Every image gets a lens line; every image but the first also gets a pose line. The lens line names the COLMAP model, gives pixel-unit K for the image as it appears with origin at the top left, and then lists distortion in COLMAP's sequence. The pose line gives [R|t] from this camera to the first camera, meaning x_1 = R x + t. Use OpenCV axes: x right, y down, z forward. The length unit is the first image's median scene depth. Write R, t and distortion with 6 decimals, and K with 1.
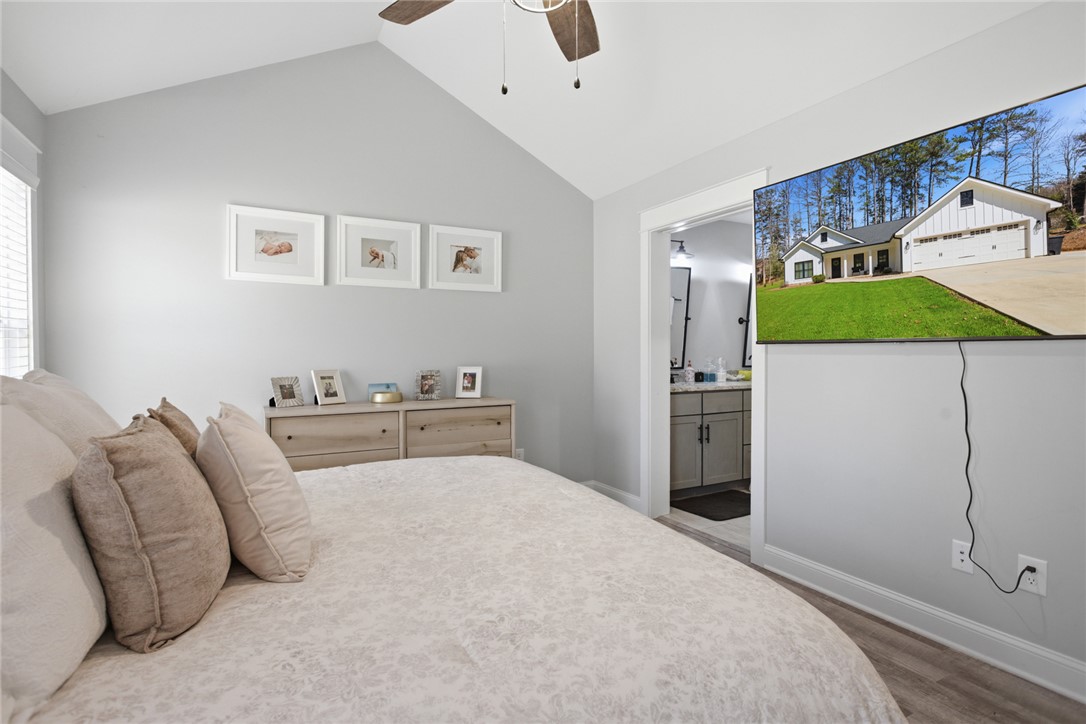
lens RADIAL K [[545.9, 0, 564.9], [0, 545.9, 347.3], [0, 0, 1]] dist [-0.050998, 0.001199]
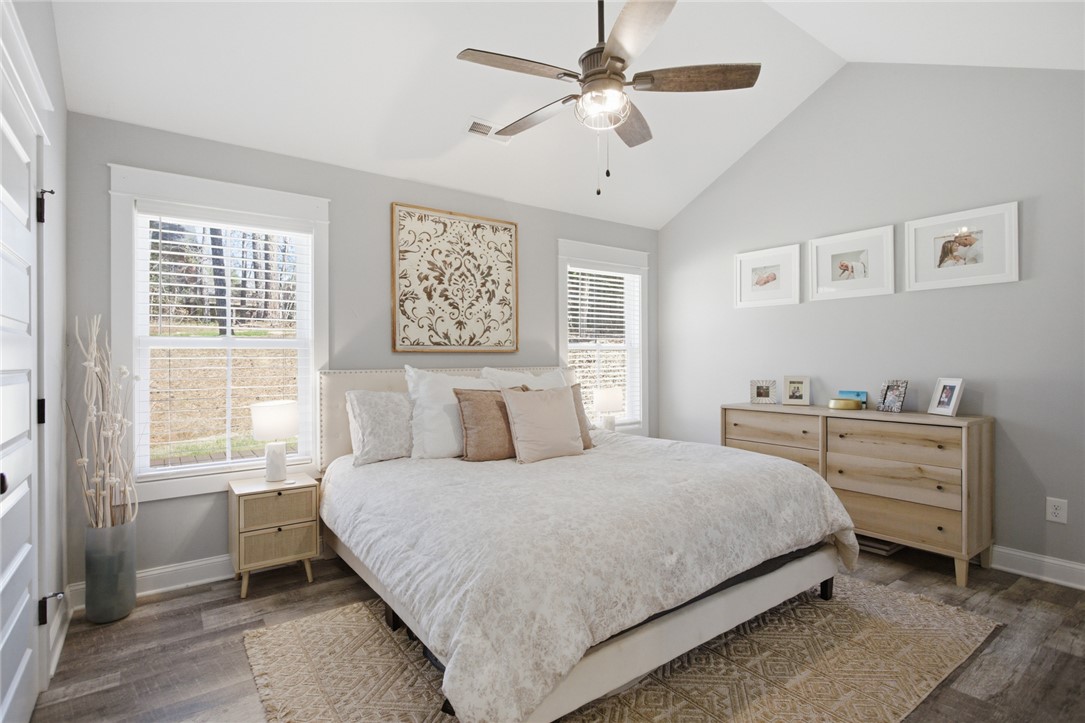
lens RADIAL K [[528.4, 0, 533.3], [0, 528.4, 355.6], [0, 0, 1]] dist [-0.004734, 0.002446]
pose [[0.100916, -0.008094, -0.994862, 0.629949], [0.007471, 0.999945, -0.007378, 0.002137], [0.994867, -0.006688, 0.100971, 0.311898]]
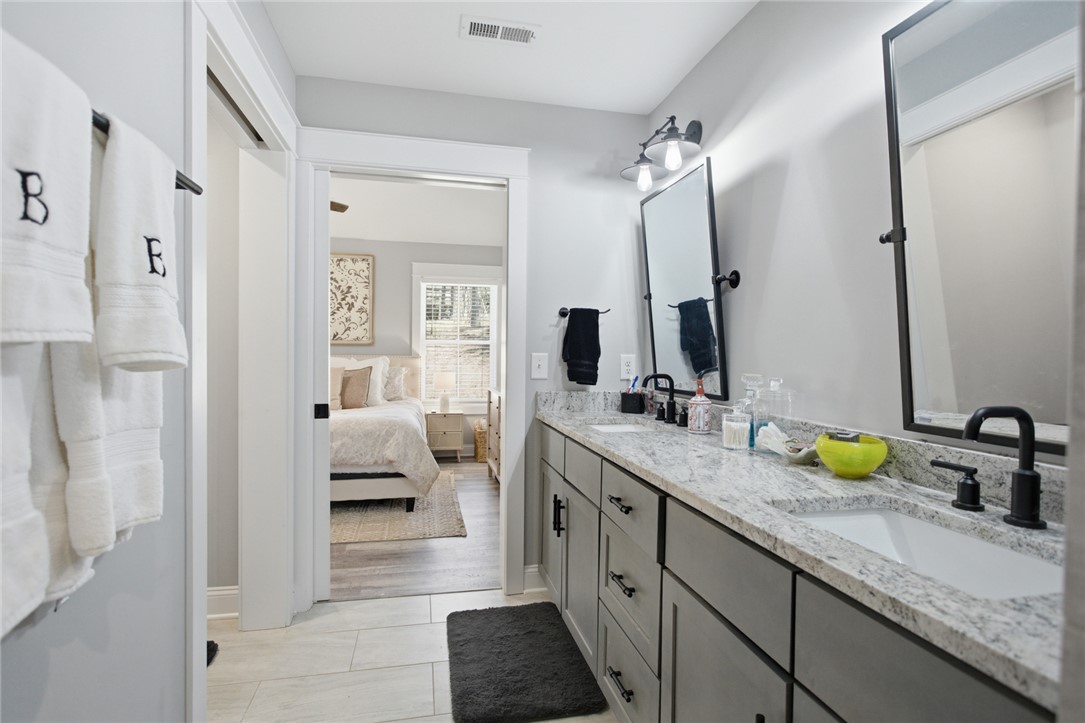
lens RADIAL K [[528.4, 0, 540.7], [0, 528.4, 358.7], [0, 0, 1]] dist [-0.004734, 0.002446]
pose [[-0.293804, 0.005471, -0.955850, 0.875429], [-0.010588, 0.999904, 0.008978, 0.007651], [0.955807, 0.012759, -0.293718, 1.259994]]
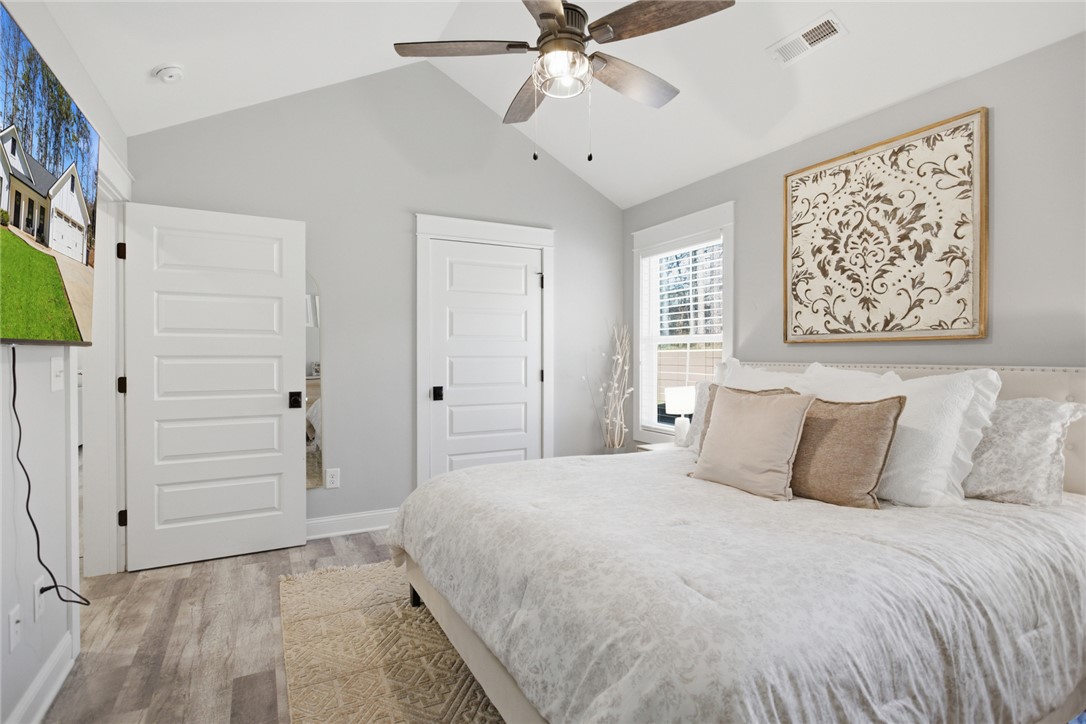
lens RADIAL K [[528.9, 0, 541.6], [0, 528.9, 360.1], [0, 0, 1]] dist [-0.004734, 0.002446]
pose [[-0.999875, -0.001875, 0.015702, 0.080387], [-0.001744, 0.999964, 0.008359, 0.007080], [-0.015717, 0.008330, -0.999842, 0.962509]]
